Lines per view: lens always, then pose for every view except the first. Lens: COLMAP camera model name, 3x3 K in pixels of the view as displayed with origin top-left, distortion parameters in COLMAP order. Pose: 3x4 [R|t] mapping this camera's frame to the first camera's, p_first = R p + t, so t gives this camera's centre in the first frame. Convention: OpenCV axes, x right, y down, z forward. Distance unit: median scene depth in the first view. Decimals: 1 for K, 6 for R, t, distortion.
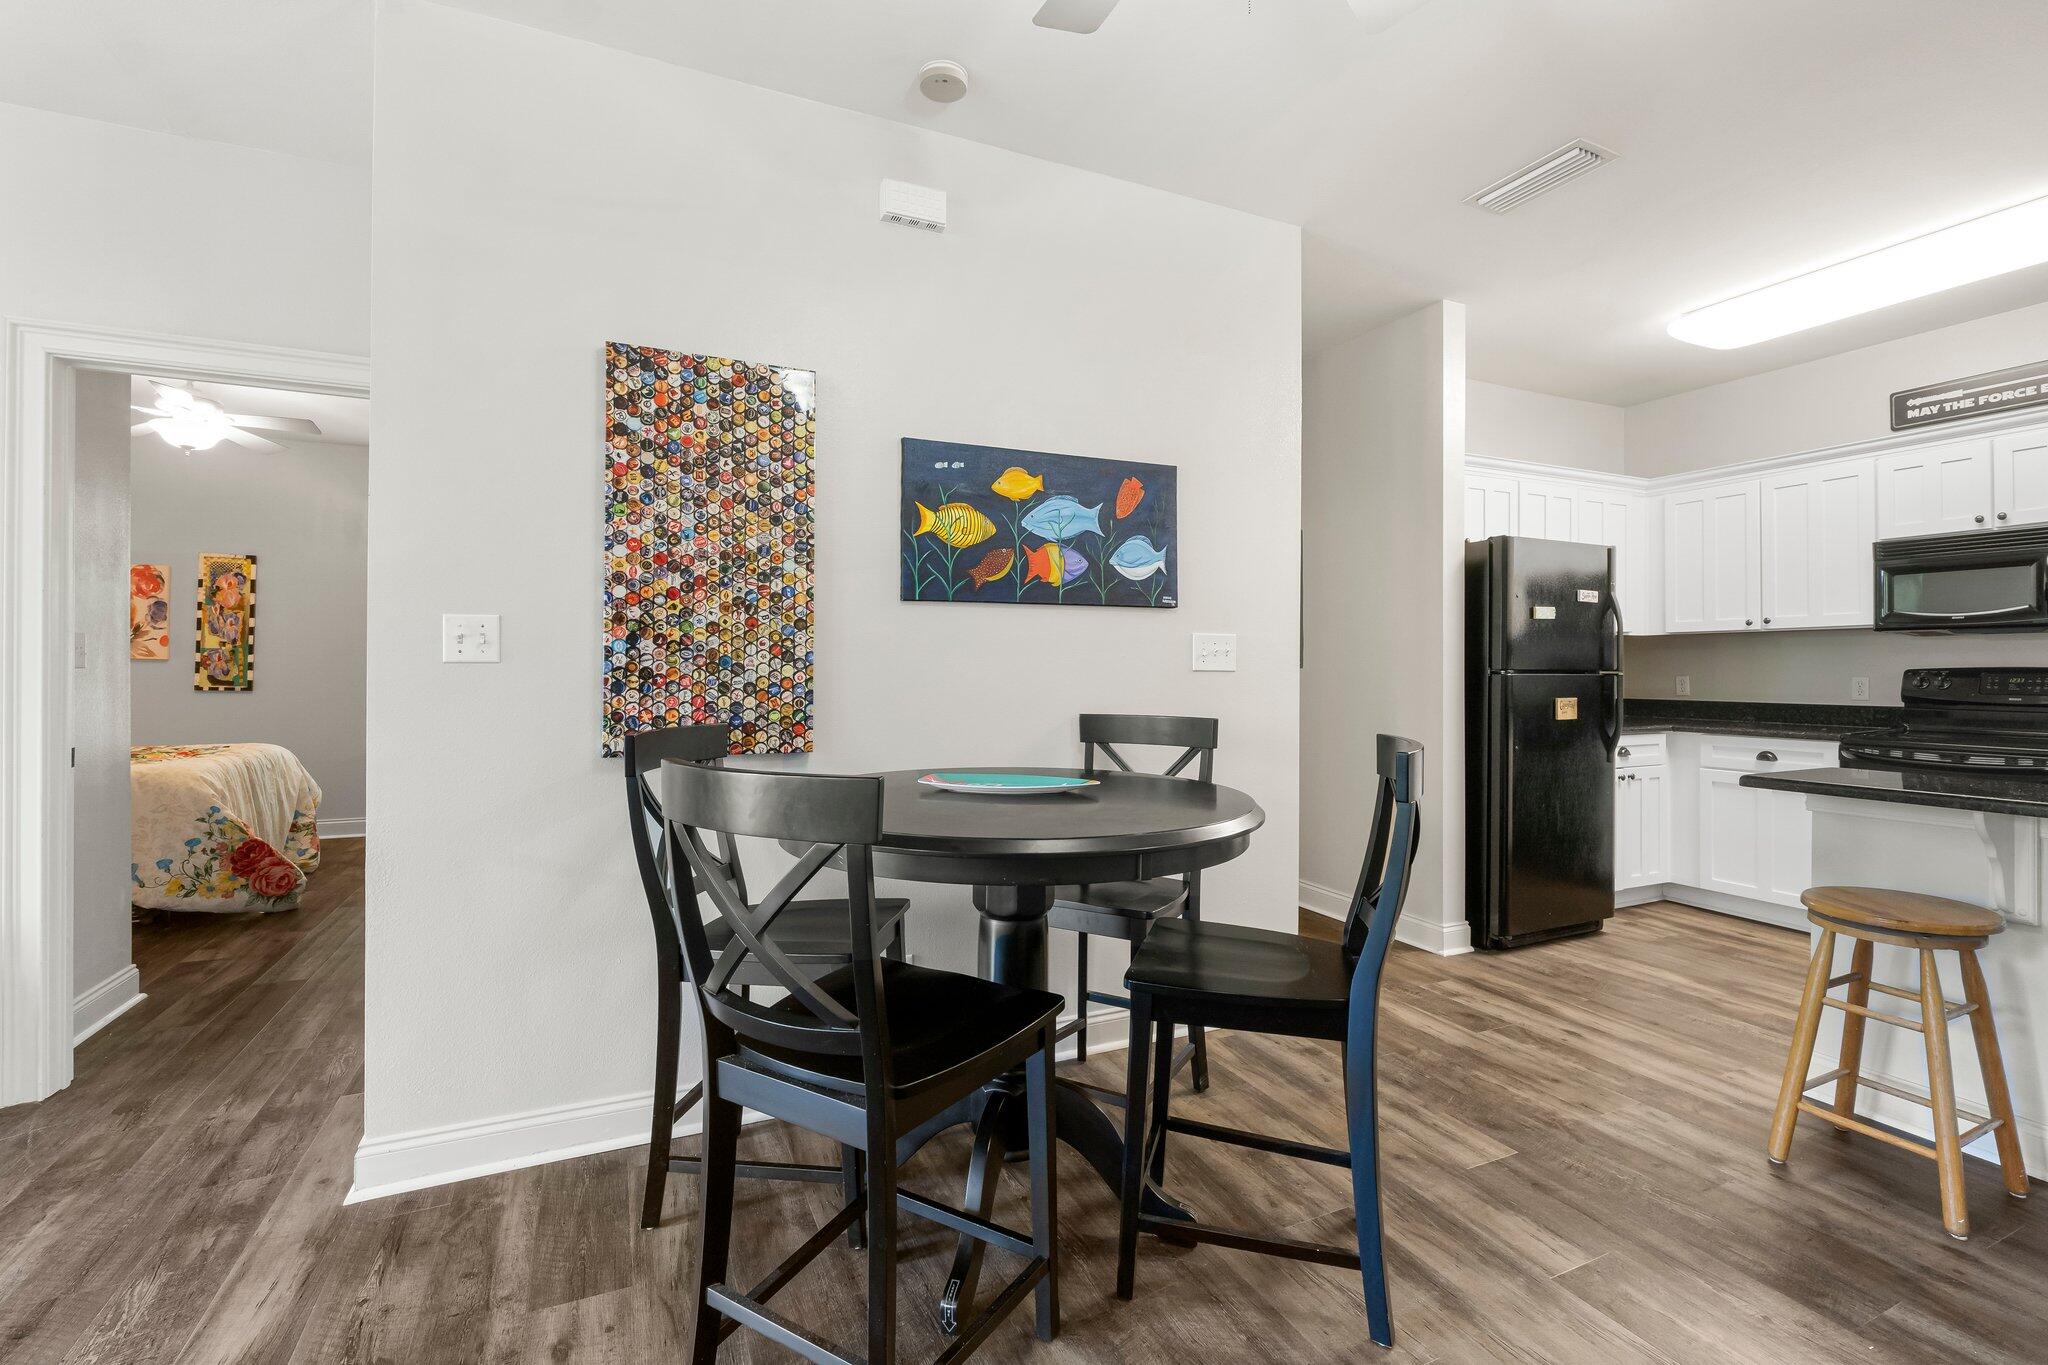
lens RADIAL K [[913.8, 0, 1033.3], [0, 913.8, 667.2], [0, 0, 1]] dist [-0.006904, -0.000273]
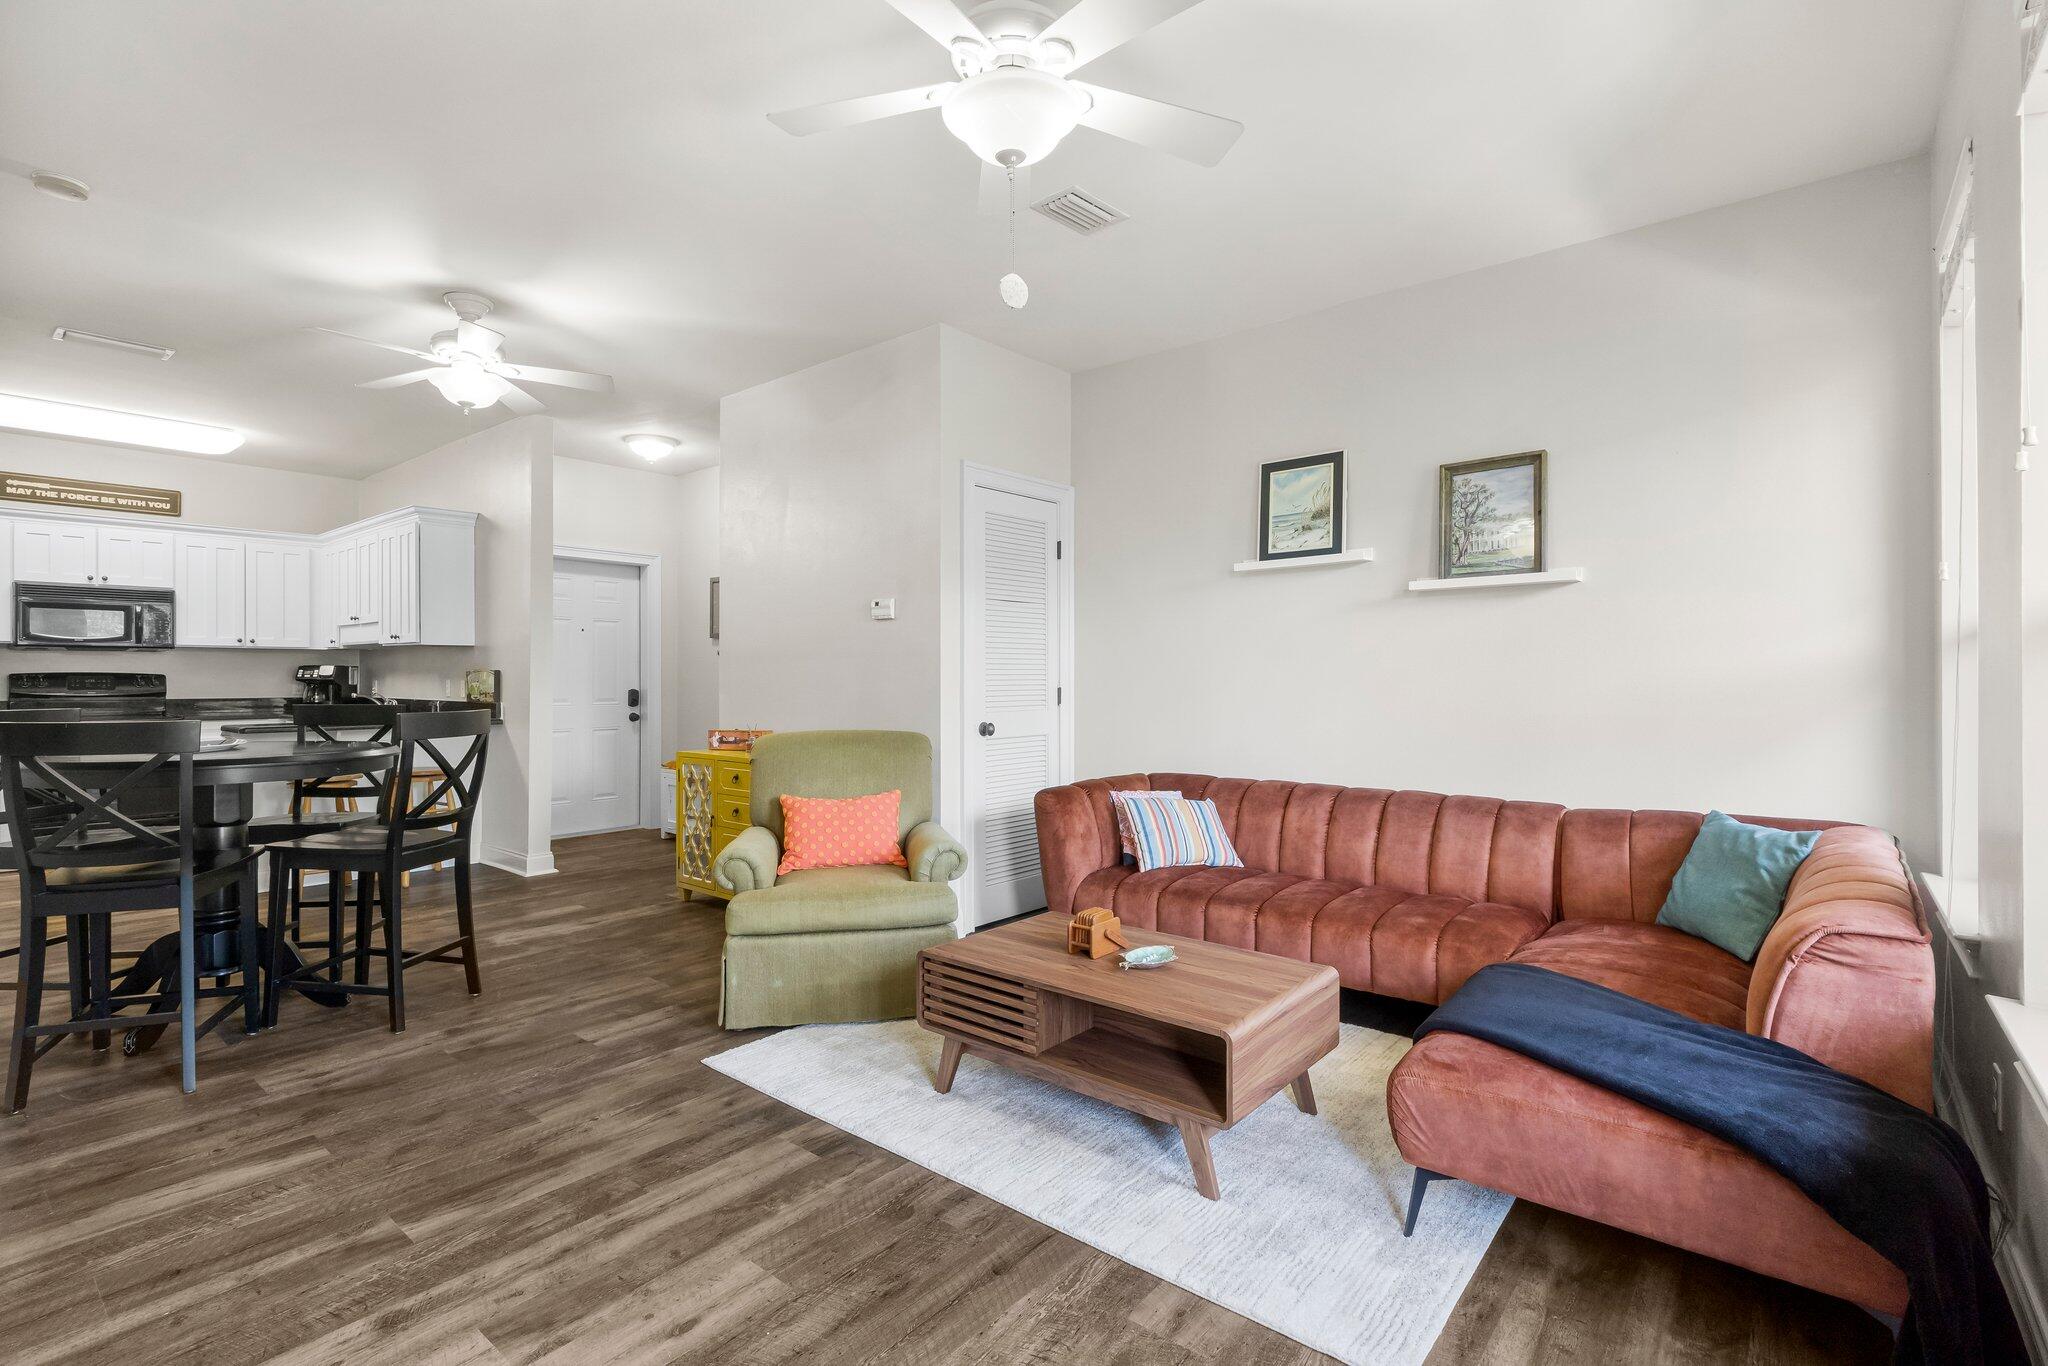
lens RADIAL K [[957.1, 0, 1022.9], [0, 957.1, 675.2], [0, 0, 1]] dist [-0.002872, 0.000282]
pose [[-0.424912, -0.000501, 0.905235, -1.243774], [-0.000970, 1.000000, 0.000098, 0.003497], [-0.905234, -0.000837, -0.424912, 0.264460]]
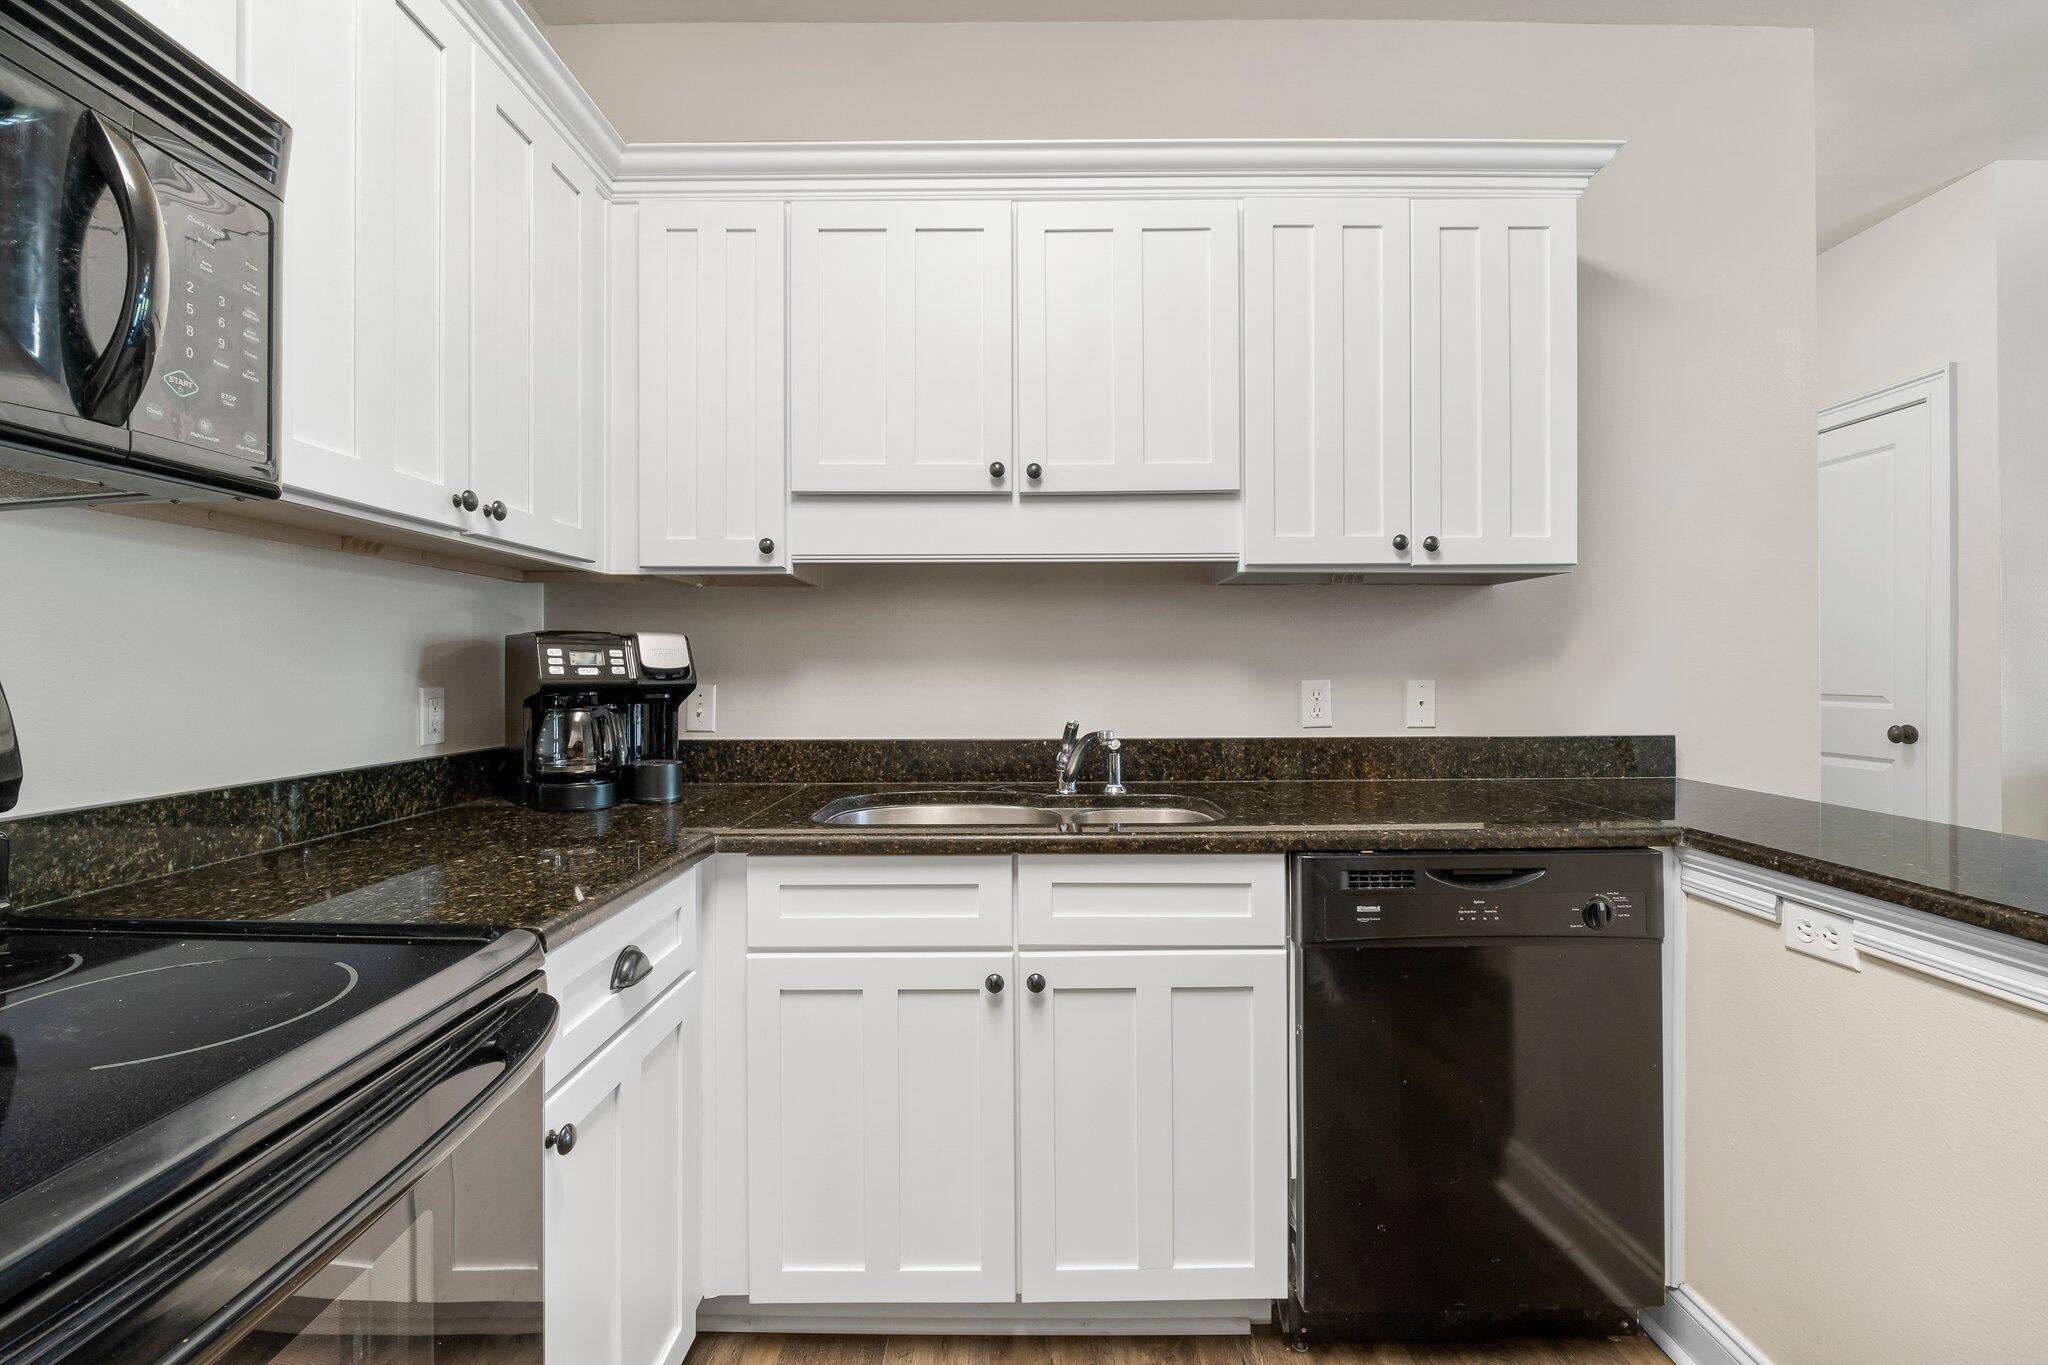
lens RADIAL K [[866.2, 0, 1030.0], [0, 866.2, 673.6], [0, 0, 1]] dist [-0.009831, -0.000623]
pose [[-0.905968, 0.002611, 0.423337, 0.863887], [0.004559, 0.999983, 0.003588, 0.007004], [-0.423321, 0.005181, -0.905965, 1.124793]]
